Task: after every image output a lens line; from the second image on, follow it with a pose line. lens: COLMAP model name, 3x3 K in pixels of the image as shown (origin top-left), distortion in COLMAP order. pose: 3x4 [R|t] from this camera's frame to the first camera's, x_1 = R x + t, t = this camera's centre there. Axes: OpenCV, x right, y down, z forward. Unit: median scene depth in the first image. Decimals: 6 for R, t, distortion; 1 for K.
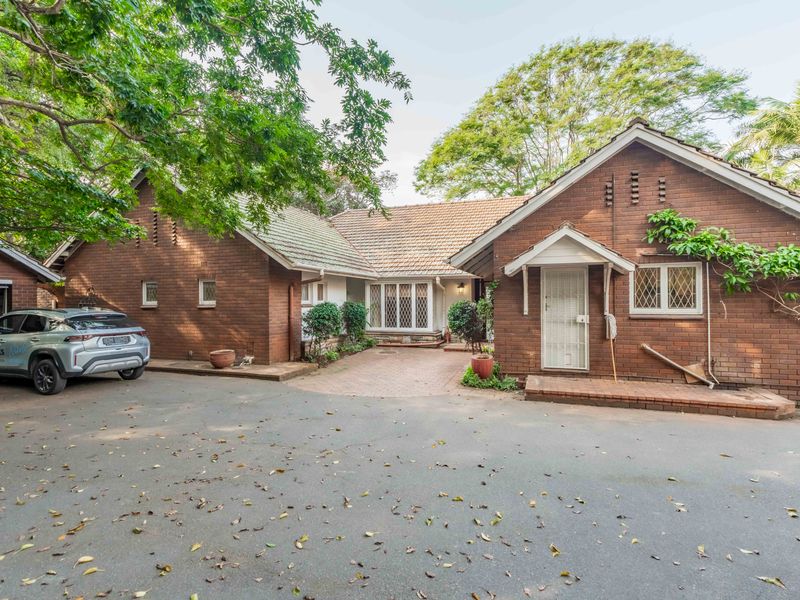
lens RADIAL K [[419.3, 0, 400.9], [0, 419.3, 299.4], [0, 0, 1]] dist [0.005261, 0.000590]
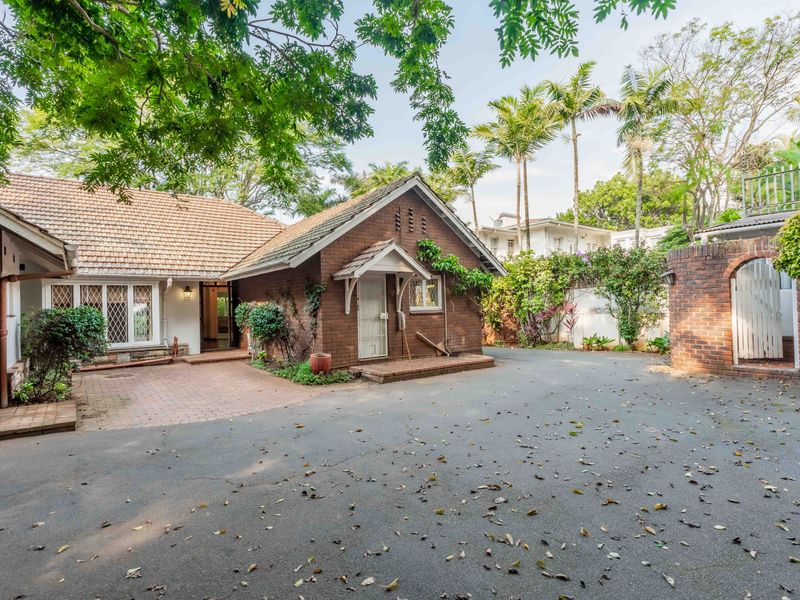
lens RADIAL K [[419.3, 0, 400.9], [0, 419.3, 299.4], [0, 0, 1]] dist [0.005261, 0.000590]
pose [[0.554208, 0.004778, 0.832365, -0.379795], [0.018656, 0.999661, -0.018160, 0.013305], [-0.832169, 0.025593, 0.553931, 0.162892]]
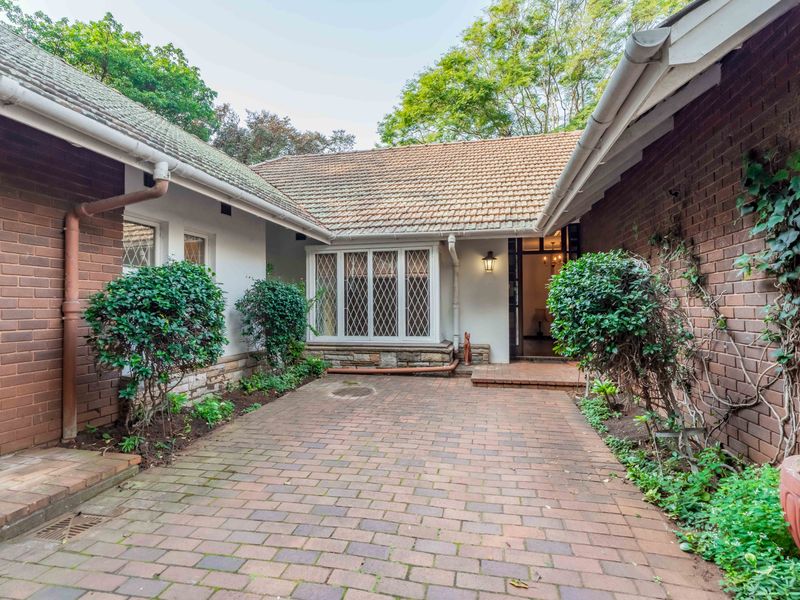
lens RADIAL K [[419.3, 0, 400.9], [0, 419.3, 299.4], [0, 0, 1]] dist [0.005261, 0.000590]
pose [[0.993109, 0.001434, 0.117183, -0.033794], [0.000581, 0.999853, -0.017157, 0.034802], [-0.117190, 0.017107, 0.992962, 0.543647]]
